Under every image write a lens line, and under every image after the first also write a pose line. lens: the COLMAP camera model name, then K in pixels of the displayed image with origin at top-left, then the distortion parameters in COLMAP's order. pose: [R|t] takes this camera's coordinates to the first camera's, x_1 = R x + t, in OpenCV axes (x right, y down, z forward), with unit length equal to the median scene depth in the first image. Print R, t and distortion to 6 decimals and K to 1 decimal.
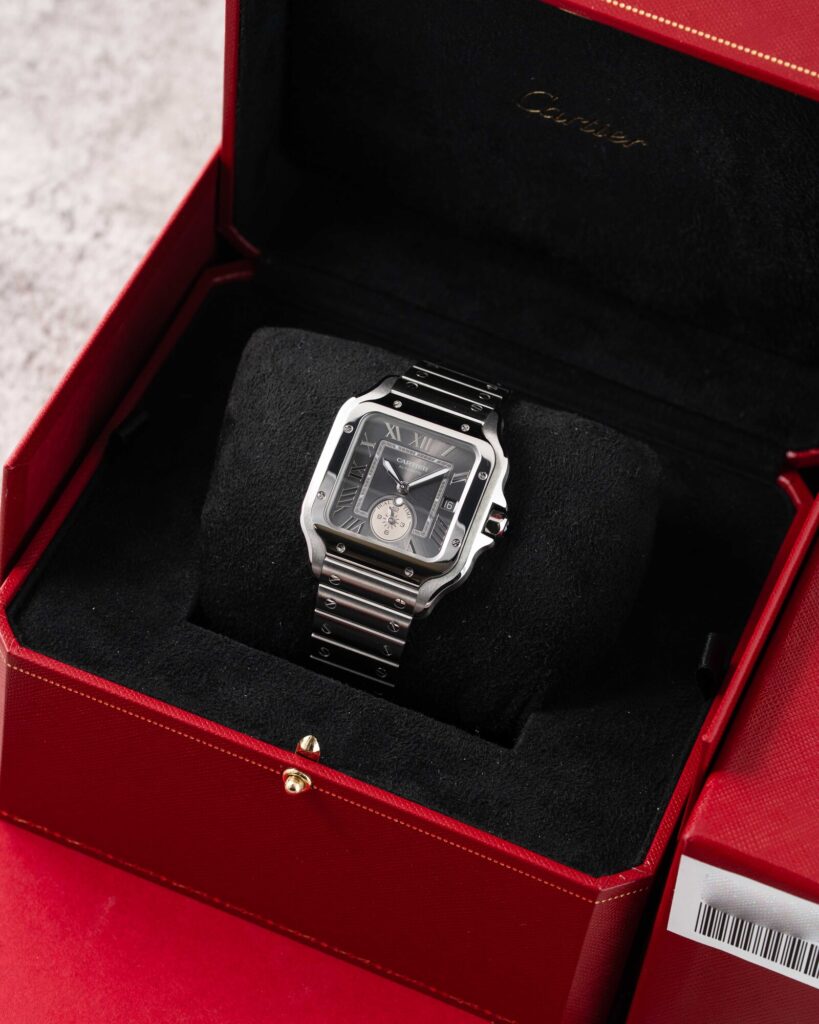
lens RADIAL K [[4670.8, 0, 409.5], [0, 4670.8, 512.0], [0, 0, 1]] dist [0.035156, 1.317079]
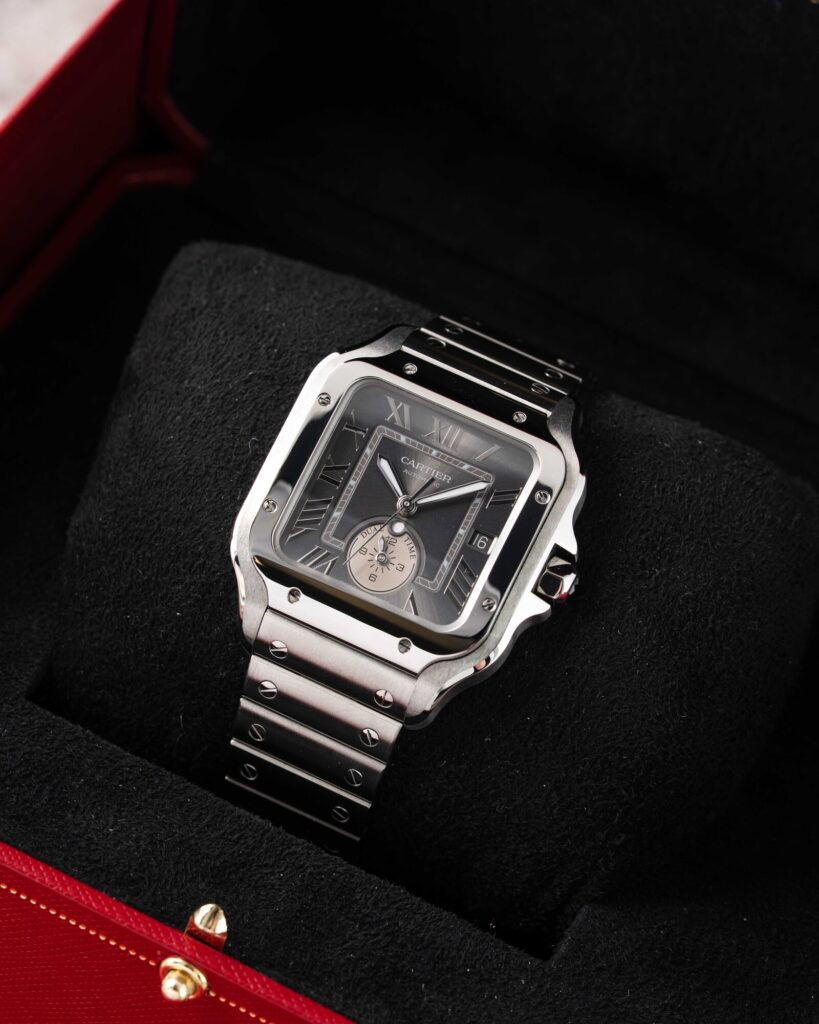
lens RADIAL K [[4670.8, 0, 409.5], [0, 4670.8, 512.0], [0, 0, 1]] dist [0.035156, 1.317079]
pose [[0.995513, 0.093897, 0.011730, -0.007955], [-0.093030, 0.993841, -0.060219, 0.031236], [-0.017312, 0.058857, 0.998116, 0.400711]]
